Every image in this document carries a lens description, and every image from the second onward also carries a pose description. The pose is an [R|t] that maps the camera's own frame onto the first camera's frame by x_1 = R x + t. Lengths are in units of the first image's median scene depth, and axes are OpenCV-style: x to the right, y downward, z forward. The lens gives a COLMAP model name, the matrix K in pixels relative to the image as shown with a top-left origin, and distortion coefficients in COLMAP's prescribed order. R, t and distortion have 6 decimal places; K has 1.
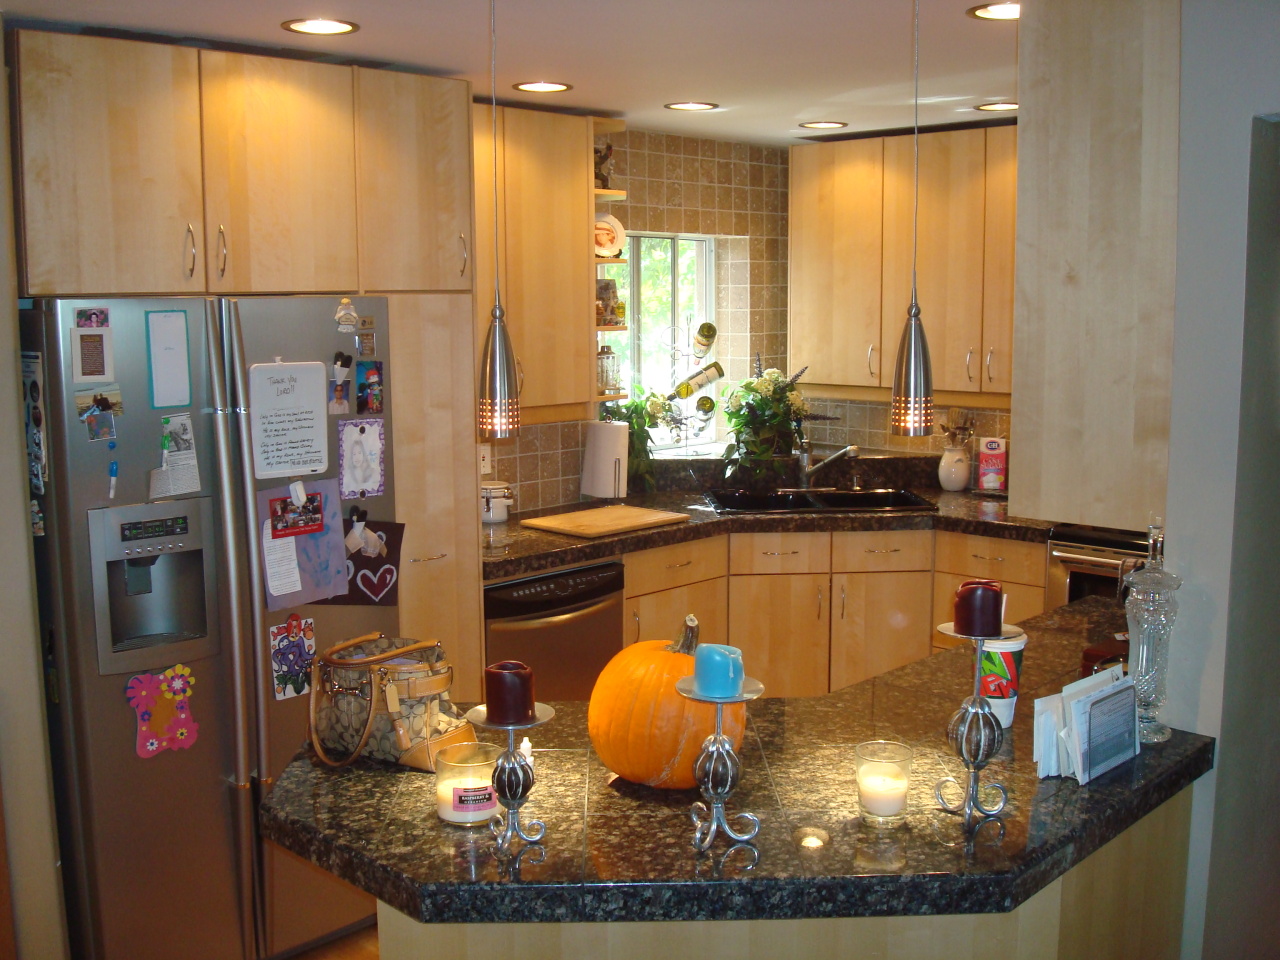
lens RADIAL K [[1352.1, 0, 625.9], [0, 1352.1, 480.8], [0, 0, 1]] dist [-0.098489, -0.055480]
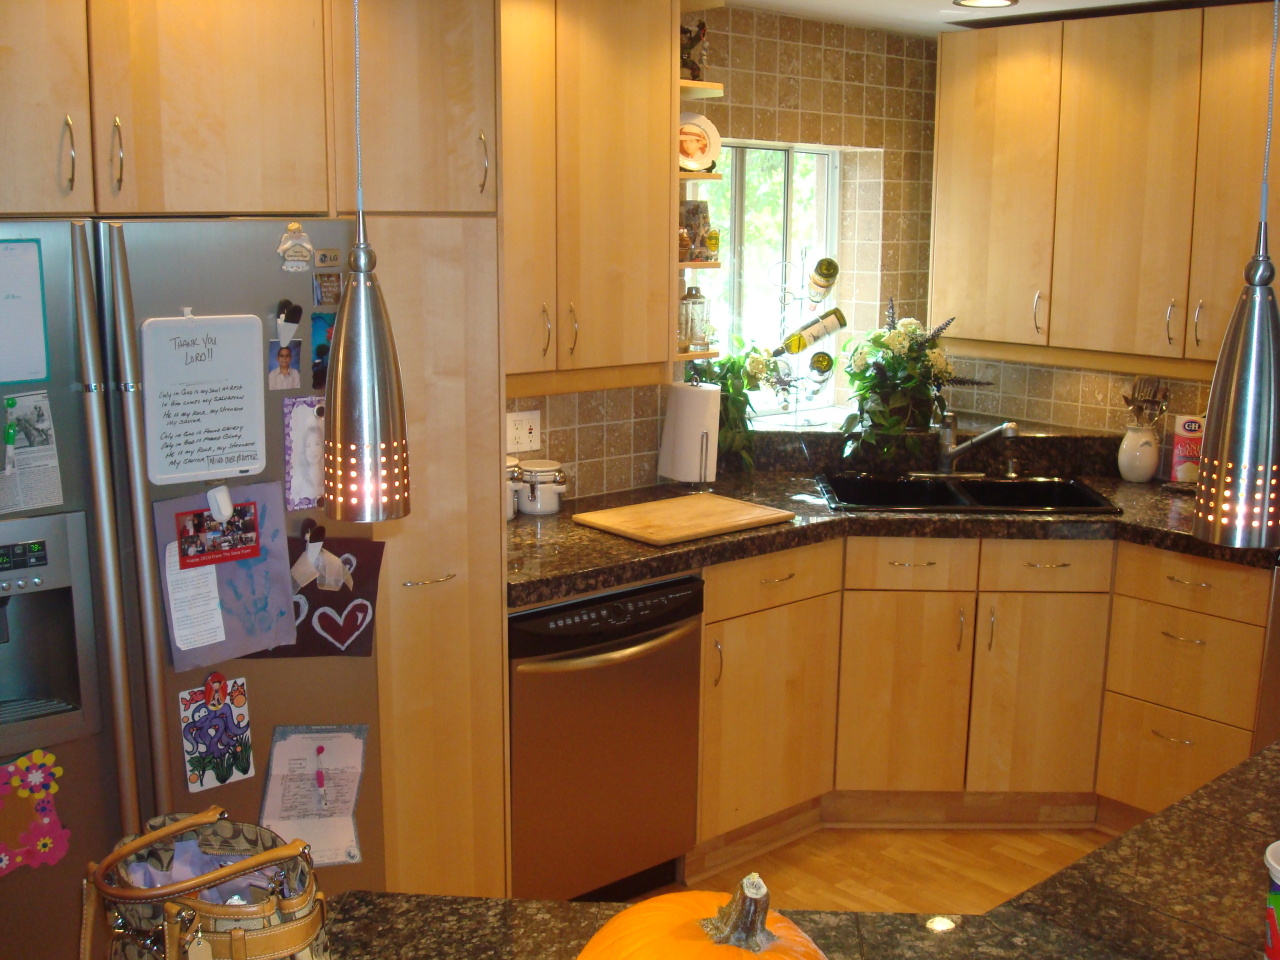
lens RADIAL K [[1350.0, 0, 613.1], [0, 1350.0, 481.2], [0, 0, 1]] dist [-0.099728, -0.031580]
pose [[0.994861, 0.030301, -0.096609, 0.024474], [-0.024881, 0.998075, 0.056813, -0.044591], [0.098144, -0.054117, 0.993700, 0.314439]]
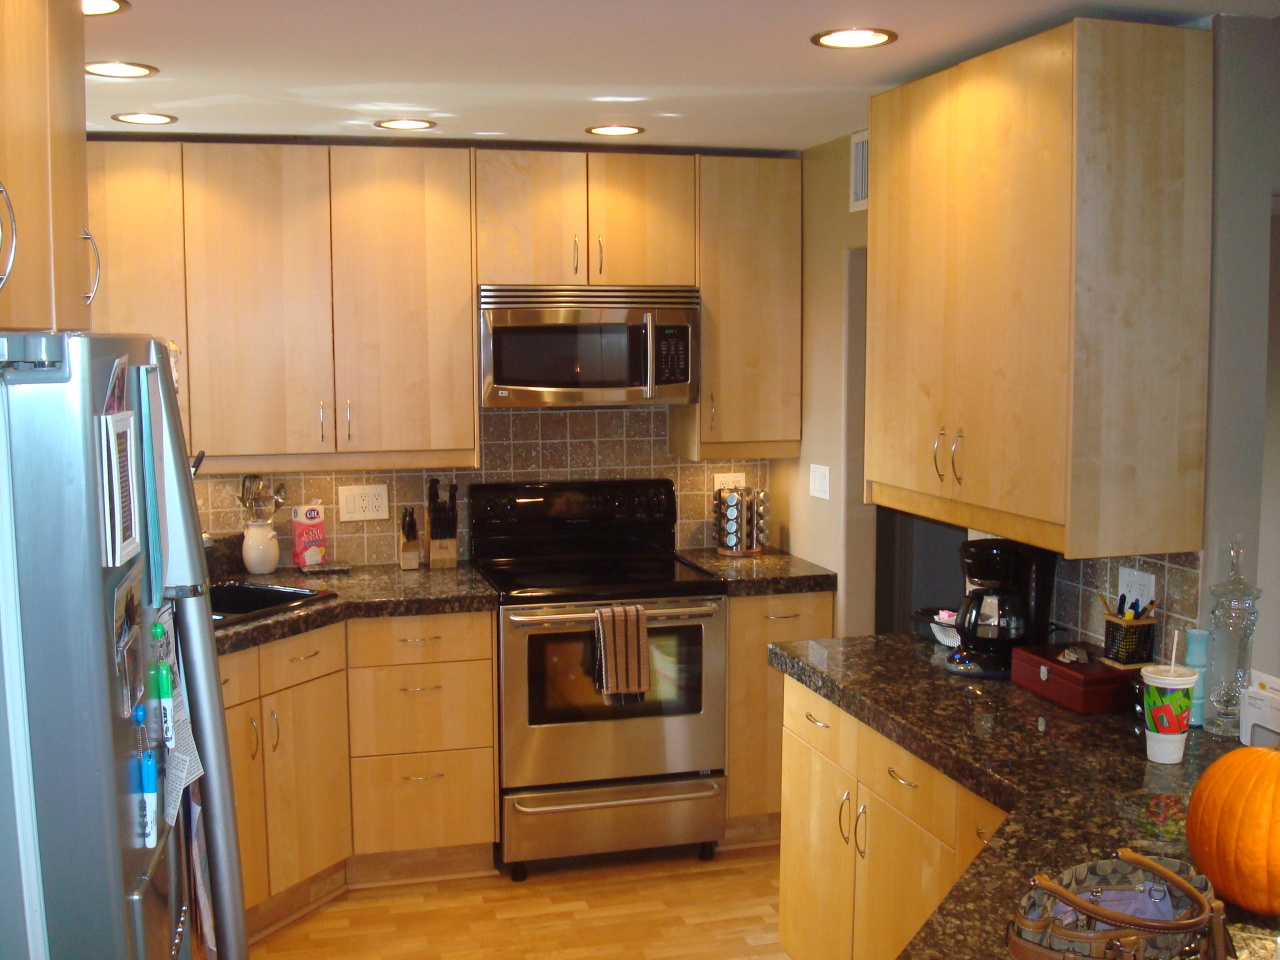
lens RADIAL K [[1352.1, 0, 625.9], [0, 1352.1, 480.8], [0, 0, 1]] dist [-0.098489, -0.055480]
pose [[0.502552, -0.084934, 0.860365, -0.547307], [0.115899, 0.992798, 0.030309, -0.075229], [-0.856743, 0.084483, 0.508777, 0.577973]]
